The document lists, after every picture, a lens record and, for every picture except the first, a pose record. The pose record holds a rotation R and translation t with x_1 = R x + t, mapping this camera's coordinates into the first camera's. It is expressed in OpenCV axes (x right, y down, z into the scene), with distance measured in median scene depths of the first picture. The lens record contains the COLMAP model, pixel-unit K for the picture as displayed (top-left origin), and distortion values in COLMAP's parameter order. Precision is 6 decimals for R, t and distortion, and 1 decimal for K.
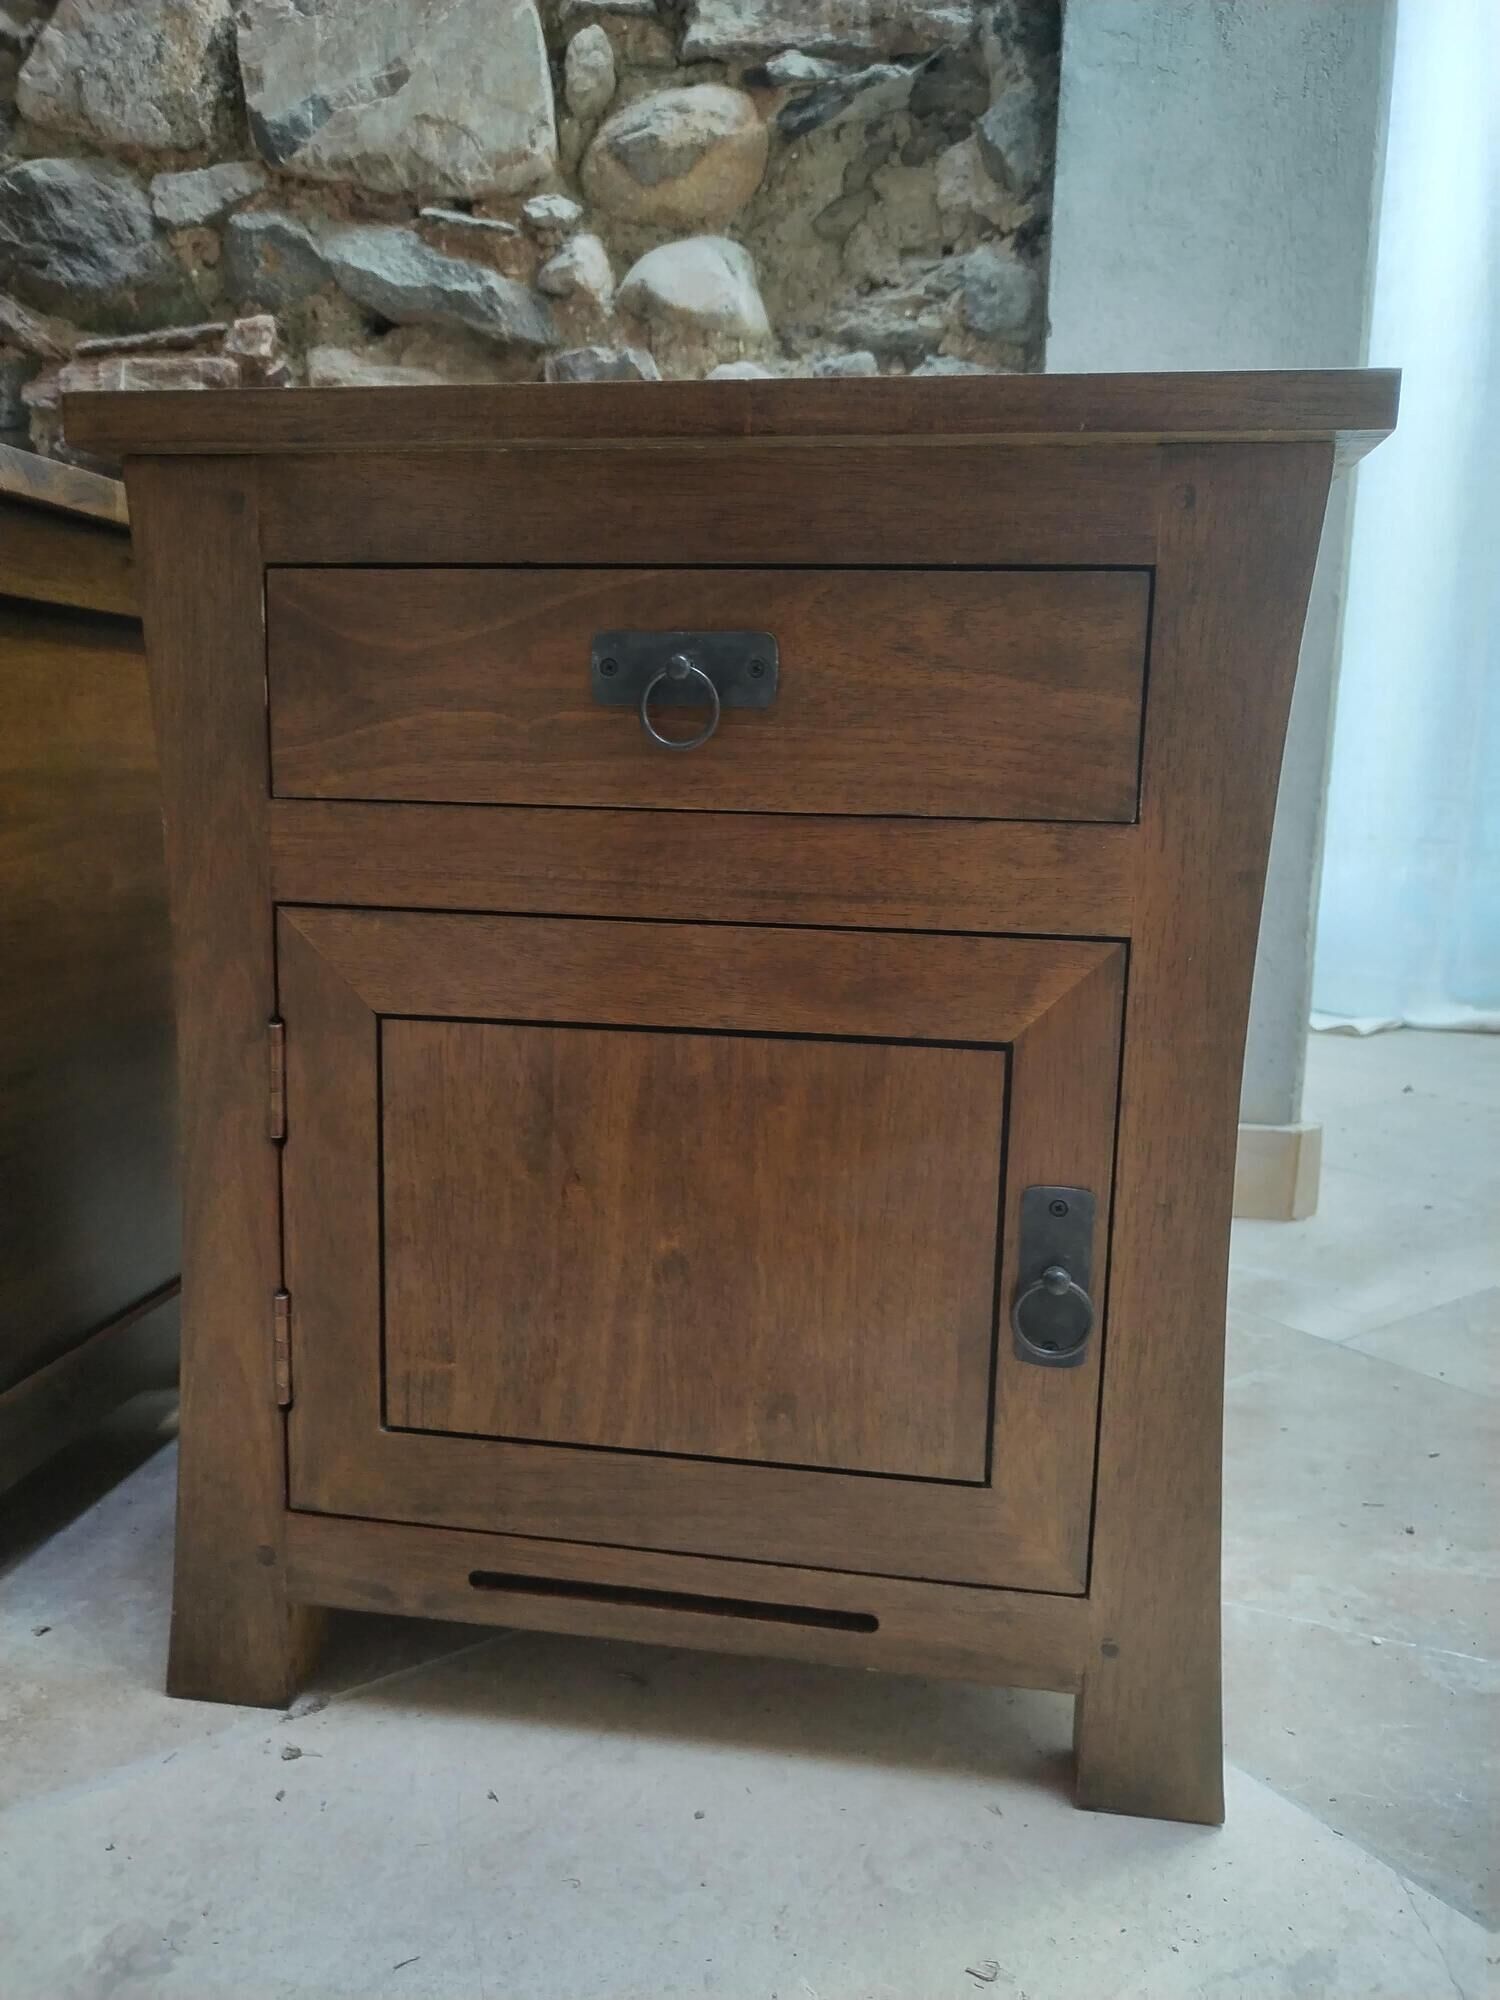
lens RADIAL K [[1524.3, 0, 754.8], [0, 1524.3, 988.9], [0, 0, 1]] dist [-0.006602, -0.003616]
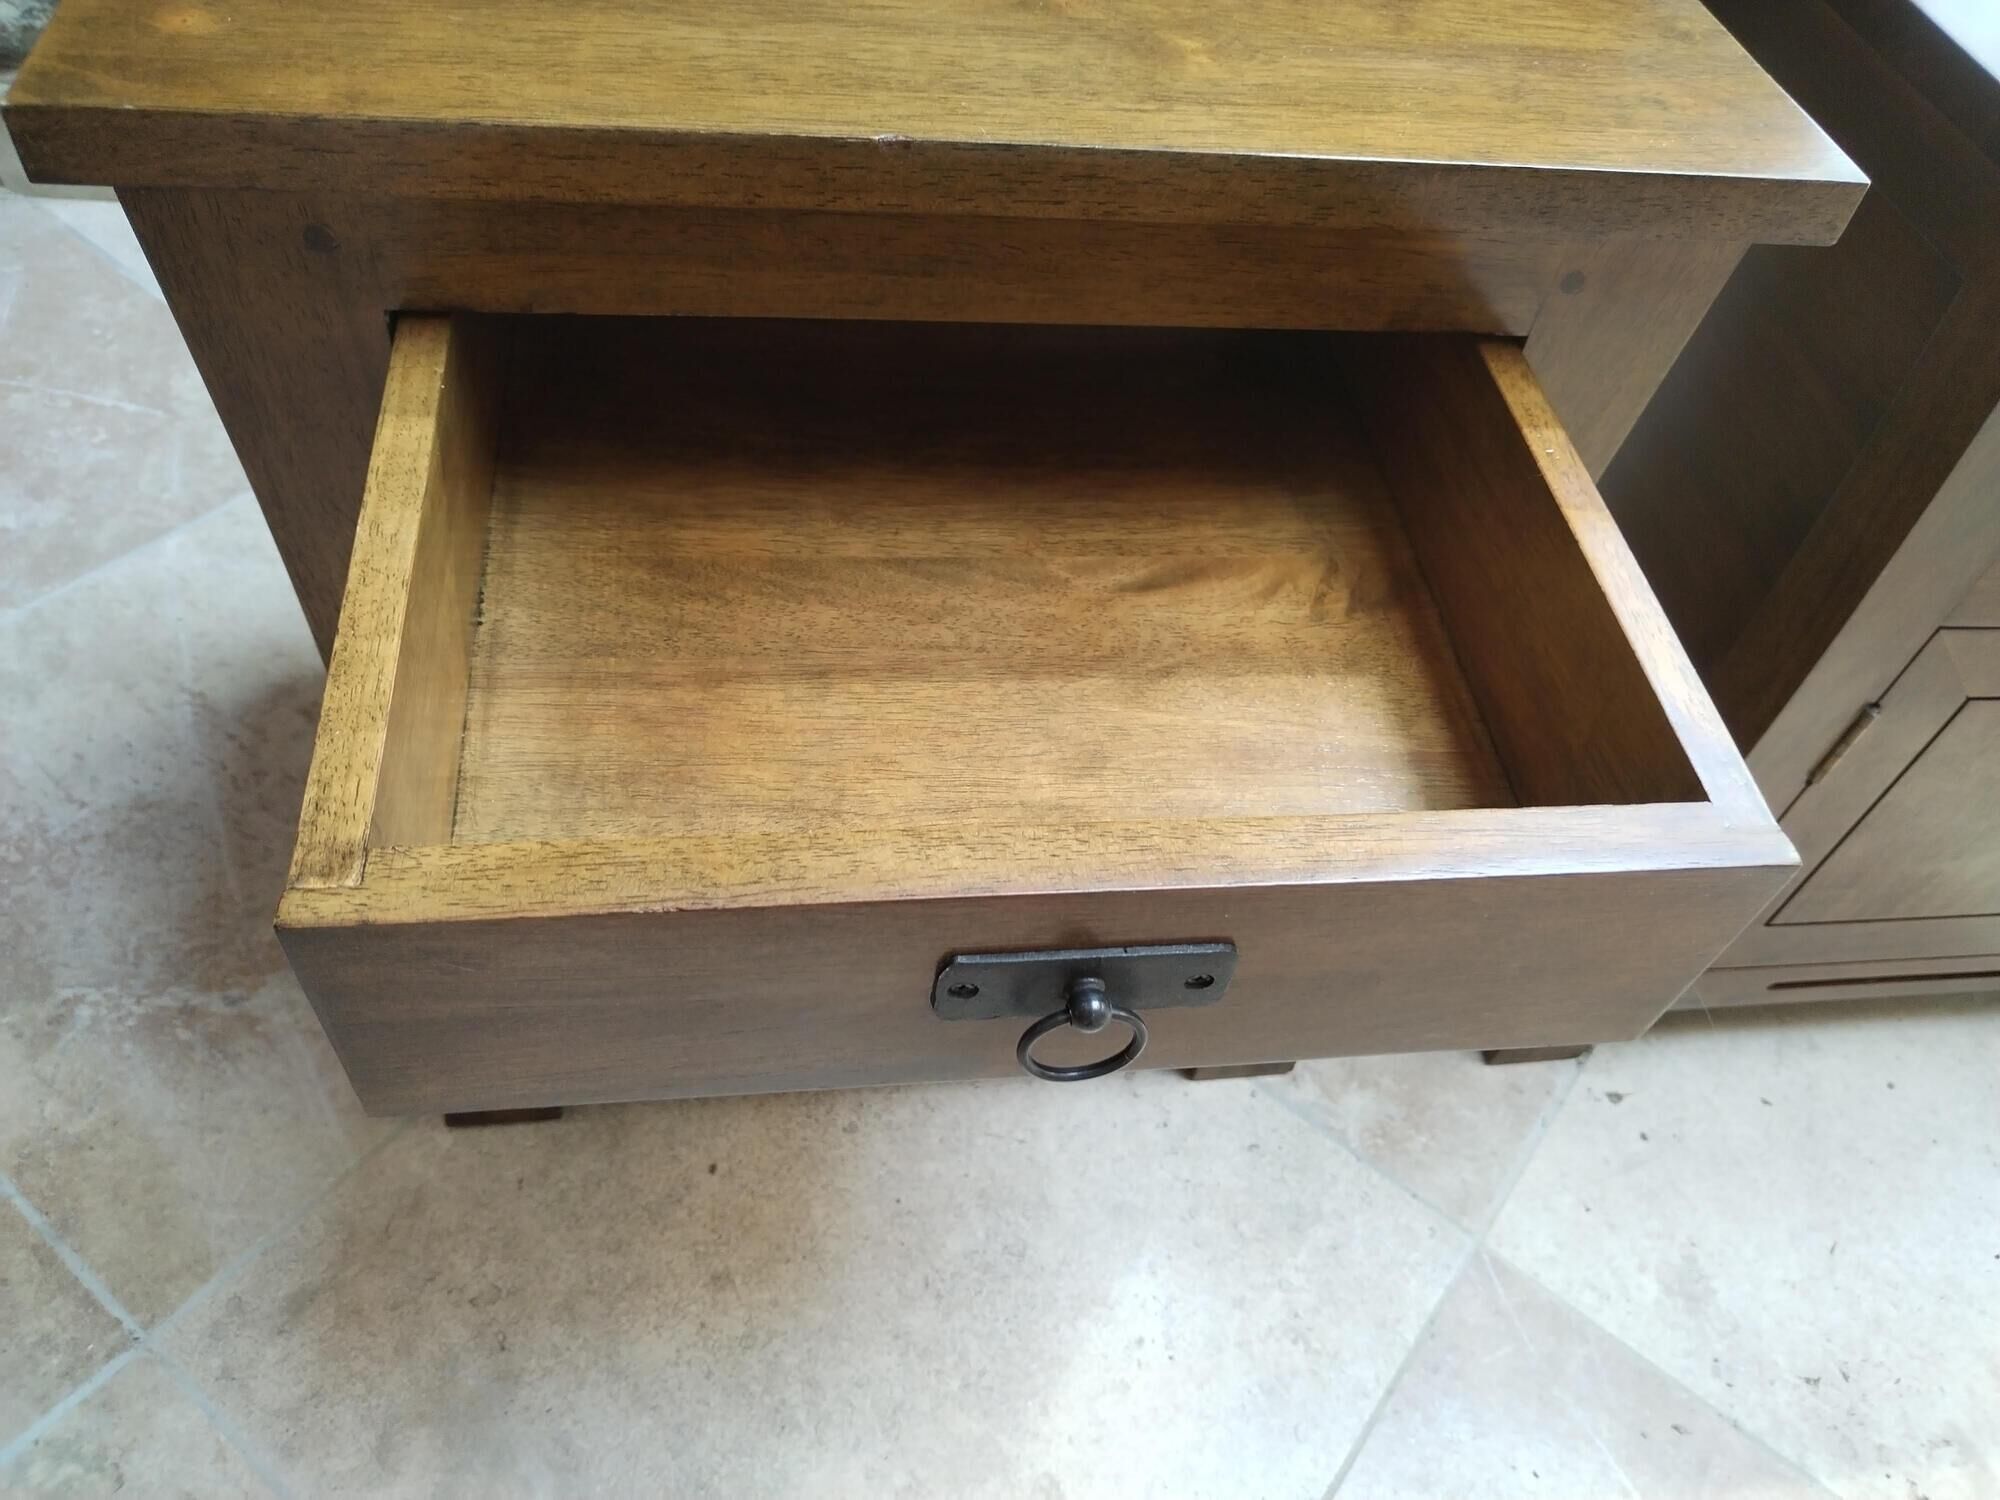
lens RADIAL K [[1524.3, 0, 991.7], [0, 1524.3, 747.6], [0, 0, 1]] dist [-0.006602, -0.003616]
pose [[0.954231, -0.149100, 0.259255, -1.258925], [-0.047543, 0.780218, 0.623698, -0.610611], [-0.295269, -0.607478, 0.737419, 0.400794]]
